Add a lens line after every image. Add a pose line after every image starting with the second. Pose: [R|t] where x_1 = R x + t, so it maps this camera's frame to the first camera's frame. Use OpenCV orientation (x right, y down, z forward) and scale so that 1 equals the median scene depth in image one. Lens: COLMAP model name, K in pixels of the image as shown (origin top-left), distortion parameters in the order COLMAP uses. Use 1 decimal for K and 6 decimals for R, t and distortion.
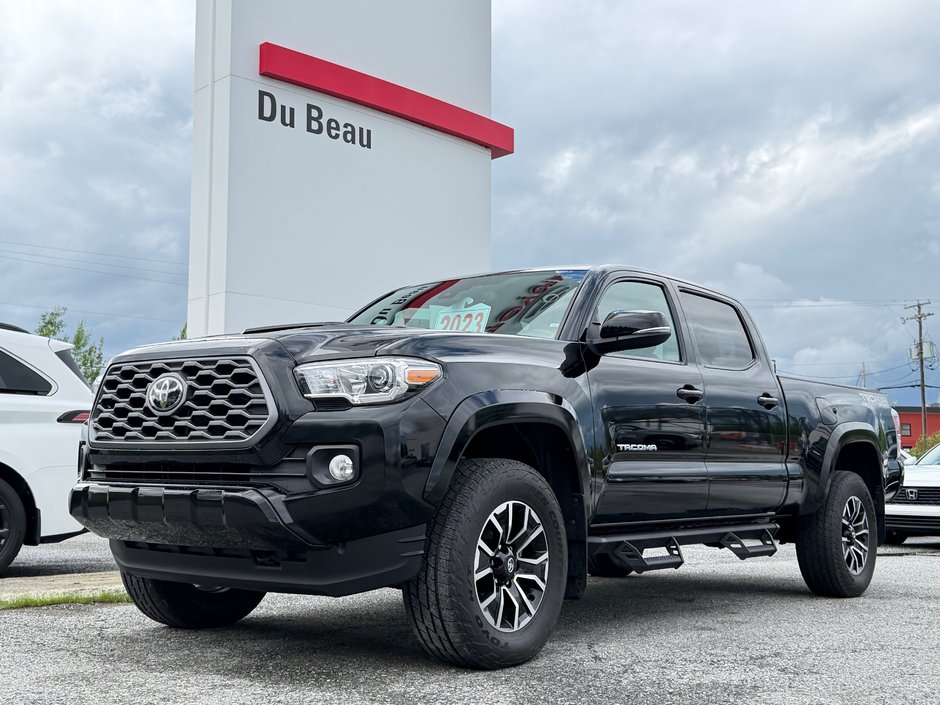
lens RADIAL K [[1103.0, 0, 471.3], [0, 1103.0, 348.9], [0, 0, 1]] dist [0.200051, -0.438940]
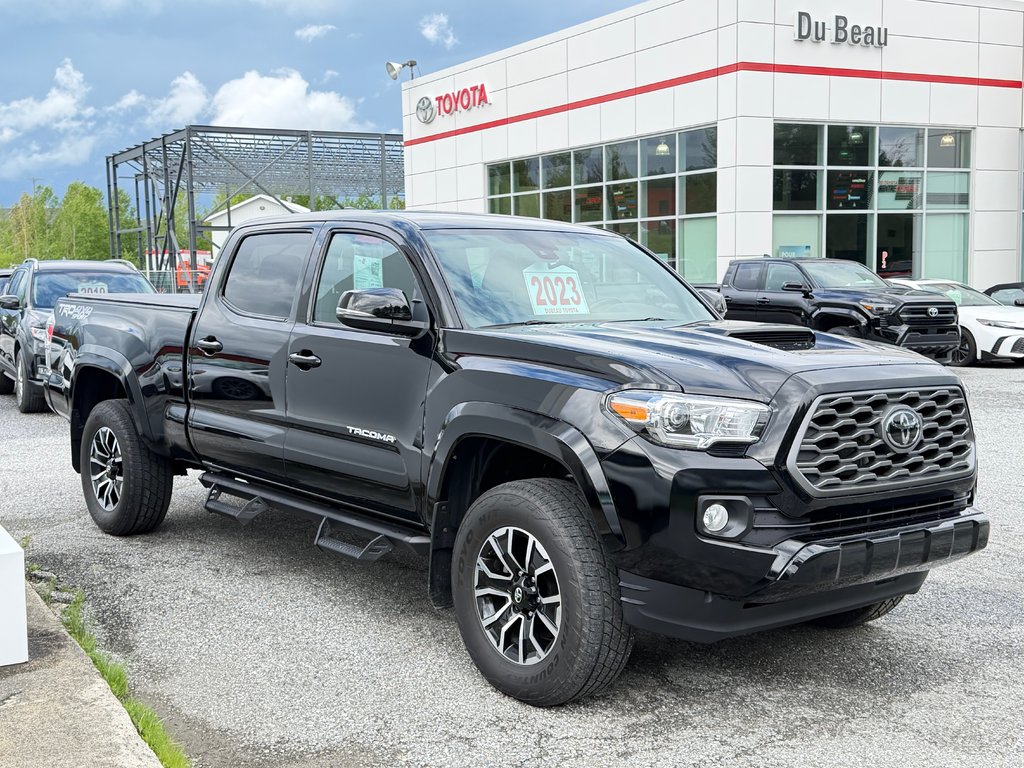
lens RADIAL K [[1248.6, 0, 513.3], [0, 1248.6, 399.8], [0, 0, 1]] dist [0.379170, -1.293223]
pose [[0.227859, -0.099074, 0.968640, -1.051656], [-0.105036, 0.986504, 0.125610, -0.062459], [-0.968012, -0.130363, 0.214378, 0.847964]]
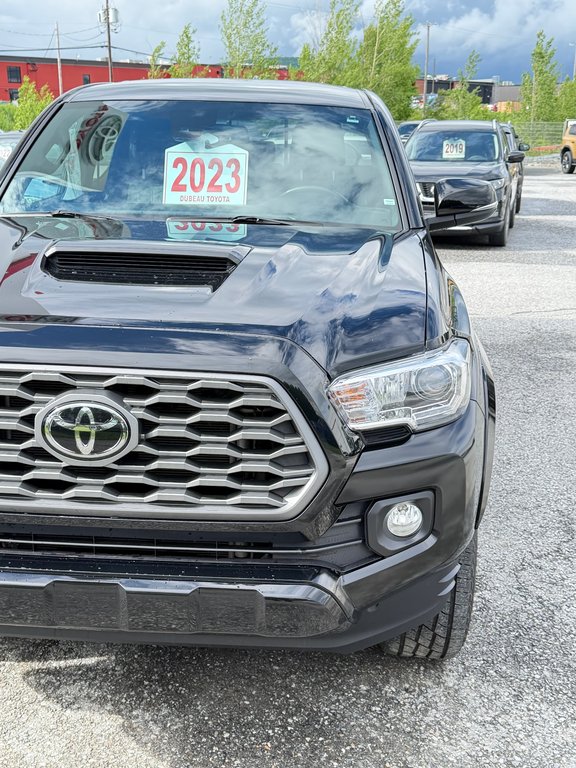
lens RADIAL K [[901.1, 0, 288.0], [0, 901.1, 384.0], [0, 0, 1]] dist [0.200051, -0.438940]
pose [[0.840663, -0.146046, 0.521493, -0.336500], [-0.063948, 0.929444, 0.363380, -0.128408], [-0.537769, -0.338829, 0.772010, 0.451514]]
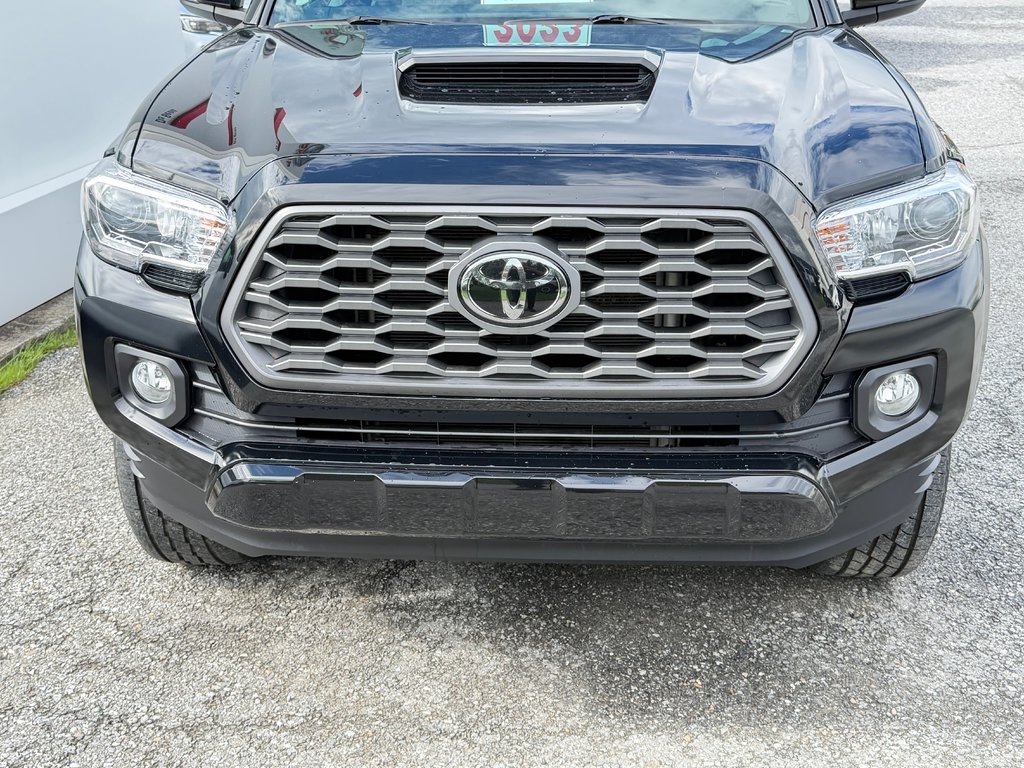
lens RADIAL K [[1201.5, 0, 513.4], [0, 1201.5, 380.1], [0, 0, 1]] dist [0.200051, -0.438940]
pose [[0.825633, -0.217923, 0.520423, -0.424032], [-0.041937, 0.896141, 0.441784, -0.115031], [-0.562647, -0.386576, 0.730744, 0.482099]]
